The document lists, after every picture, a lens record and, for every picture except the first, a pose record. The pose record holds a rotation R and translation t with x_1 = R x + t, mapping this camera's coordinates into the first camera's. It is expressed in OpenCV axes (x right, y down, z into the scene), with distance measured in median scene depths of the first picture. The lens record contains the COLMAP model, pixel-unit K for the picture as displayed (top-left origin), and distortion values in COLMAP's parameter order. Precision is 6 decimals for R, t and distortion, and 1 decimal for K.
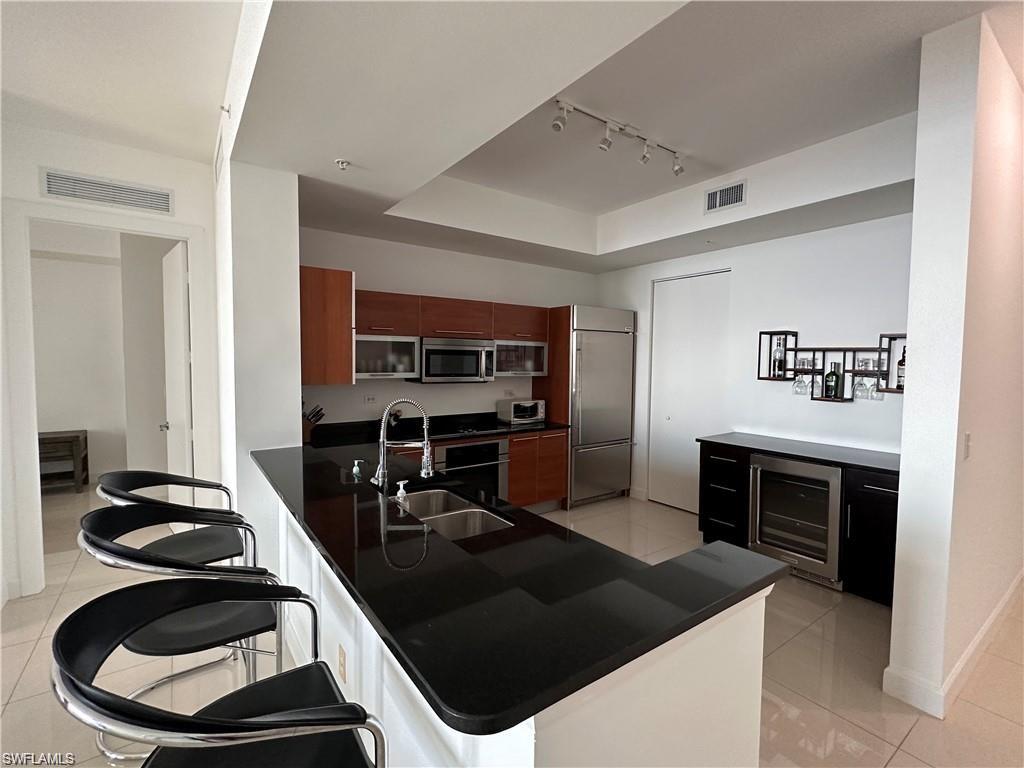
lens RADIAL K [[469.6, 0, 513.3], [0, 469.6, 385.0], [0, 0, 1]] dist [0.004944, 0.000171]
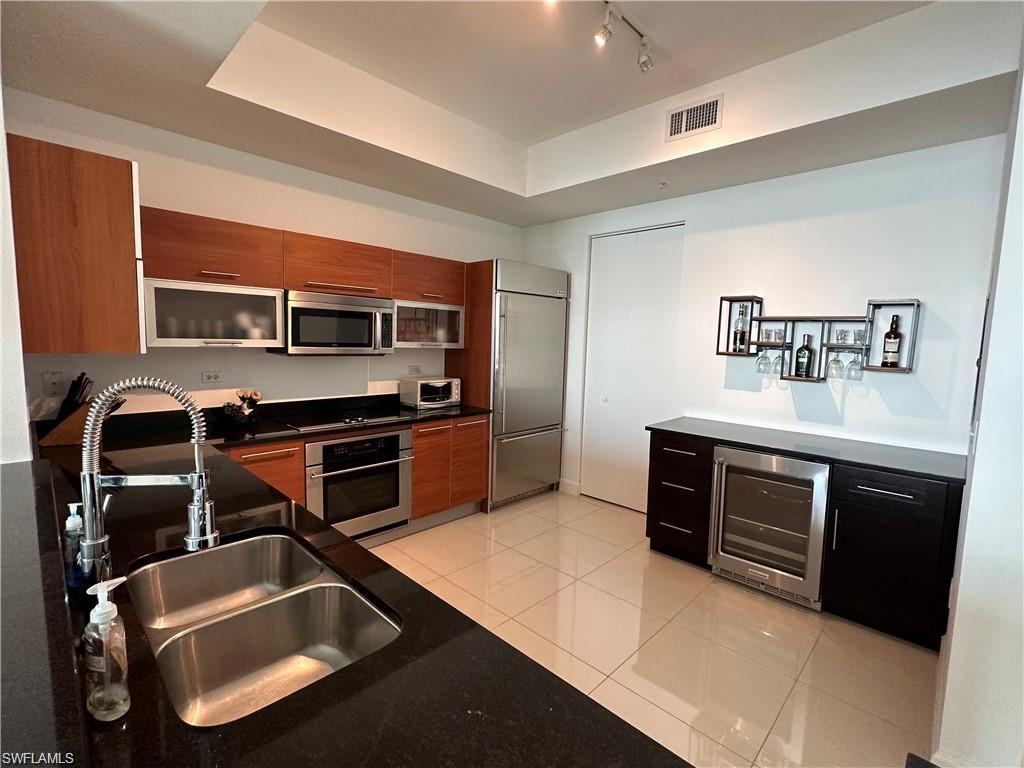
lens RADIAL K [[469.6, 0, 512.3], [0, 469.6, 384.9], [0, 0, 1]] dist [0.004944, 0.000171]
pose [[0.984529, -0.000522, 0.175220, 0.016572], [-0.007959, 0.998830, 0.047694, 0.004852], [-0.175040, -0.048351, 0.983373, 0.235021]]
